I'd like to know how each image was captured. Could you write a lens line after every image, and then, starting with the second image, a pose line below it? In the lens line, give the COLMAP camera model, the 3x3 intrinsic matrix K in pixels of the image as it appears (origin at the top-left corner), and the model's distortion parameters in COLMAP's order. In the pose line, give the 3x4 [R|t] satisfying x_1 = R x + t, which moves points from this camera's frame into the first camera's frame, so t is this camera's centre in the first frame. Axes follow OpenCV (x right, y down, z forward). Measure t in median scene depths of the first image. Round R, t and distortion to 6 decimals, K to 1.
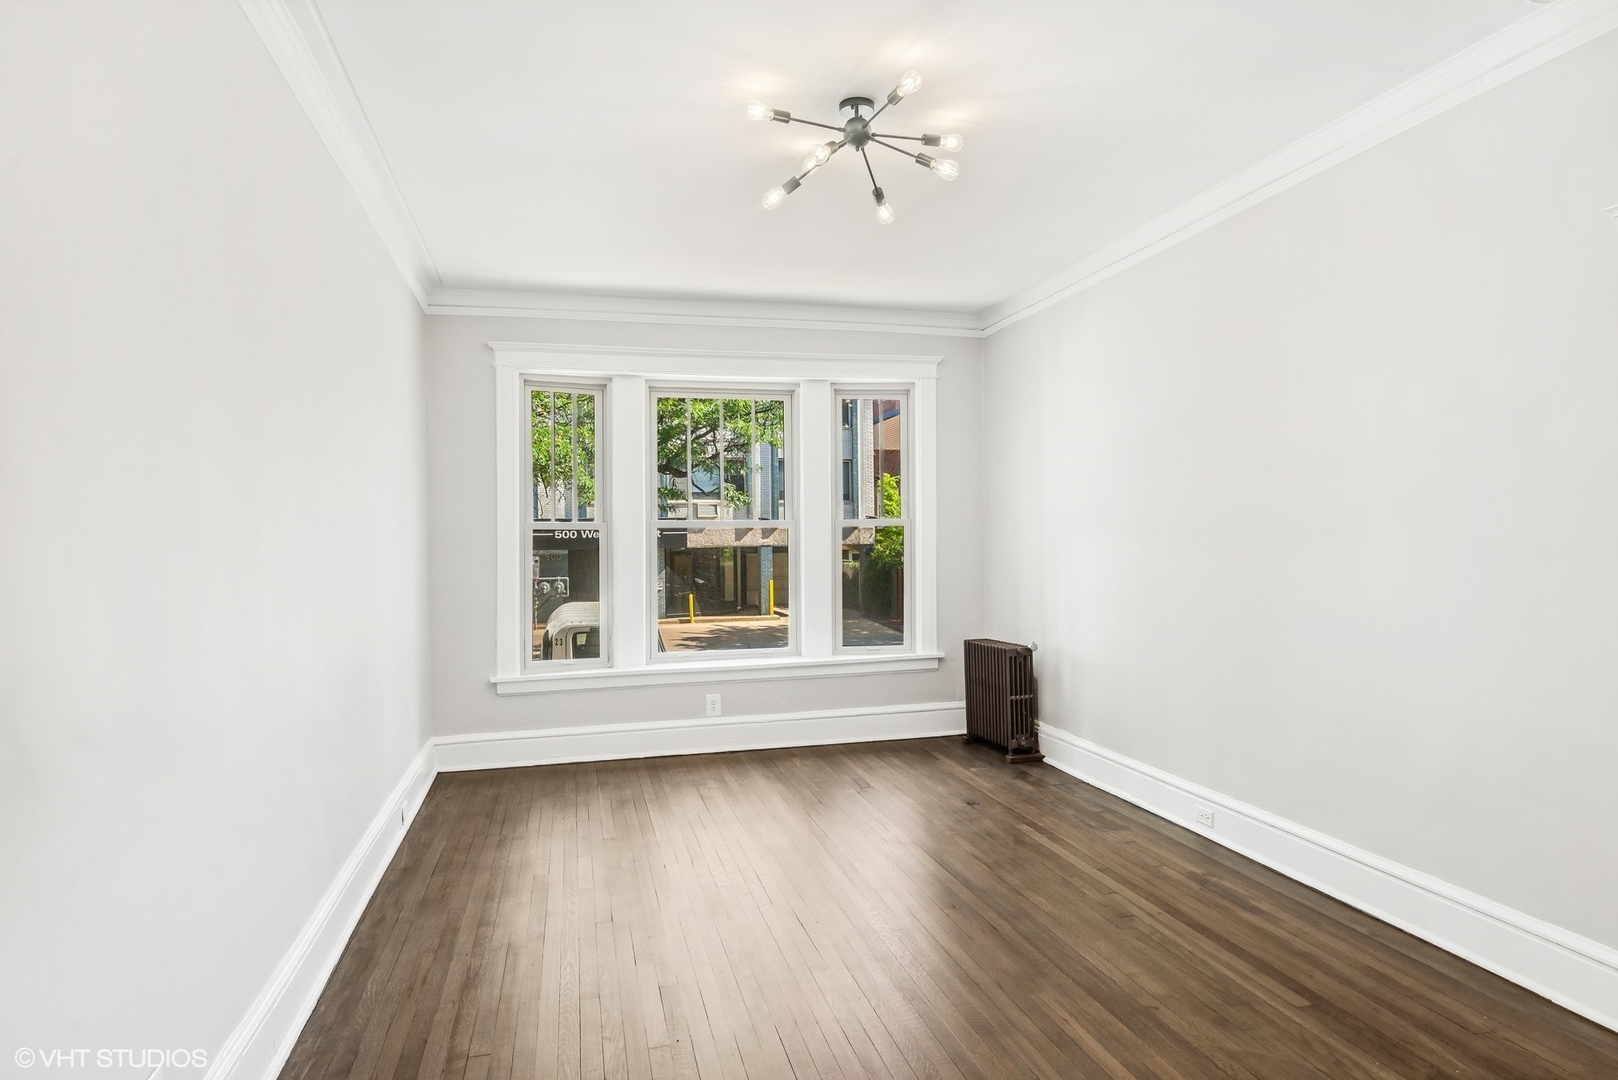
lens RADIAL K [[807.3, 0, 809.0], [0, 807.3, 540.0], [0, 0, 1]] dist [-0.000391, -0.000053]
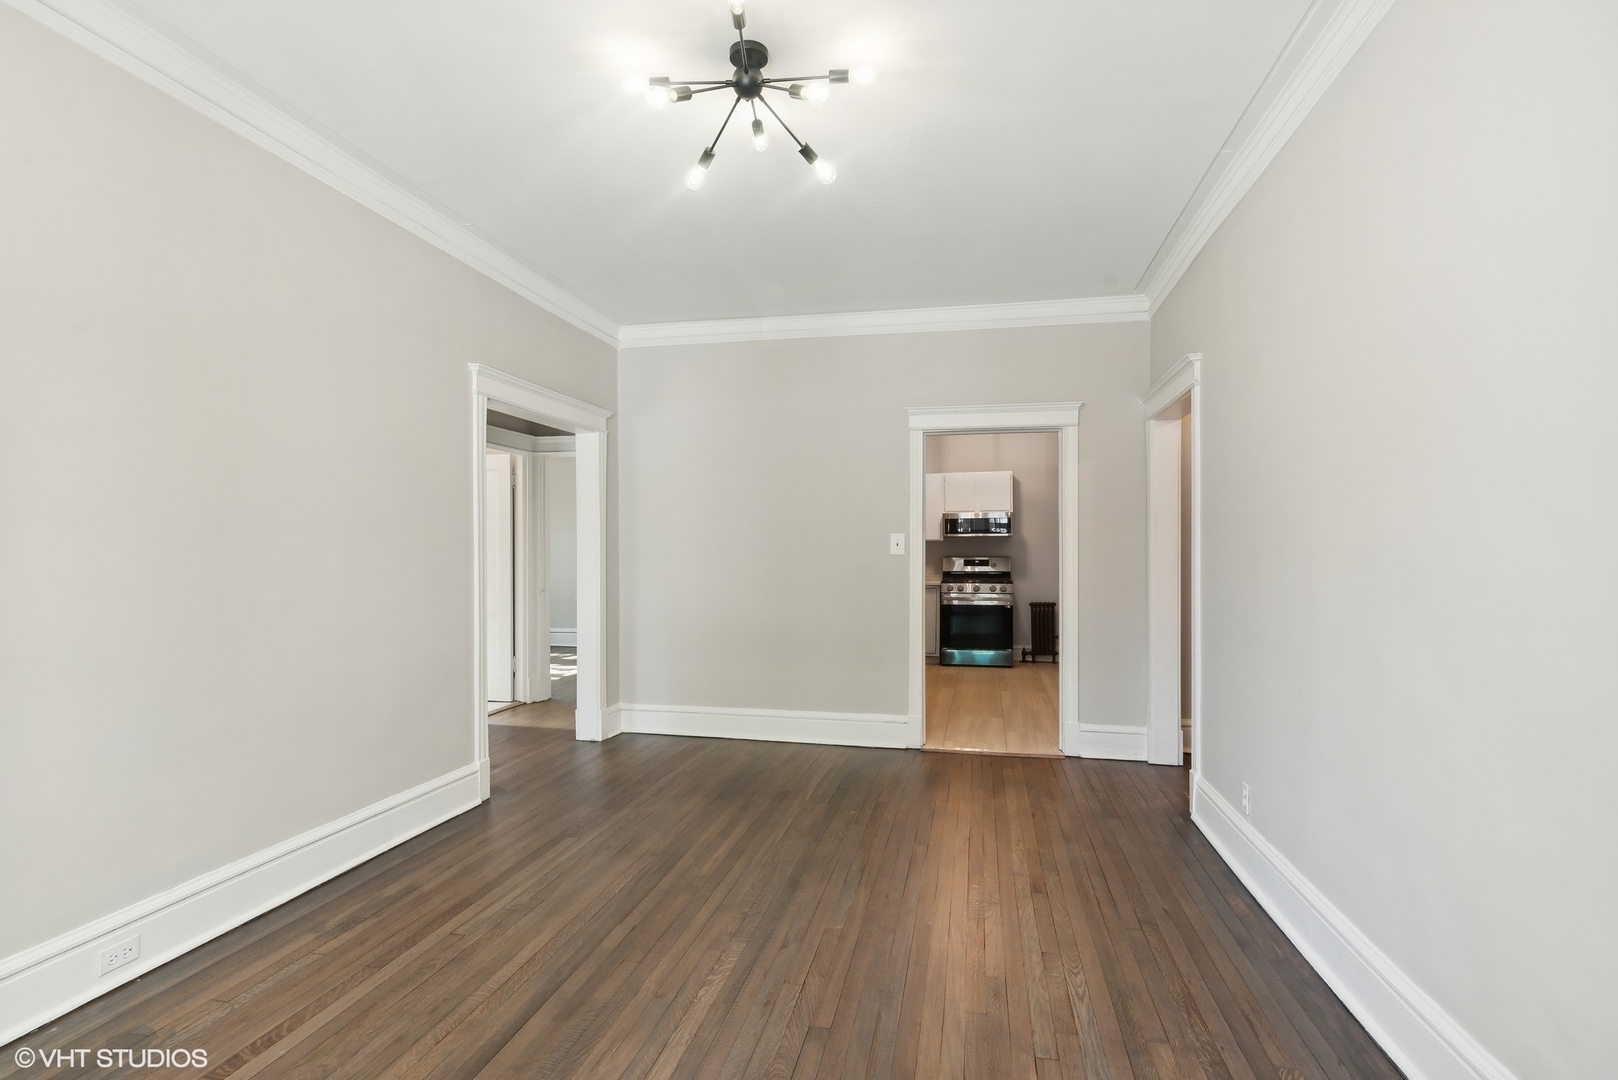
lens RADIAL K [[778.8, 0, 809.0], [0, 778.8, 540.0], [0, 0, 1]] dist [-0.000026, 0.000232]
pose [[-0.880342, 0.017049, 0.474032, -0.370875], [0.009953, 0.999798, -0.017475, 0.028469], [-0.474234, -0.010666, -0.880334, 1.568990]]
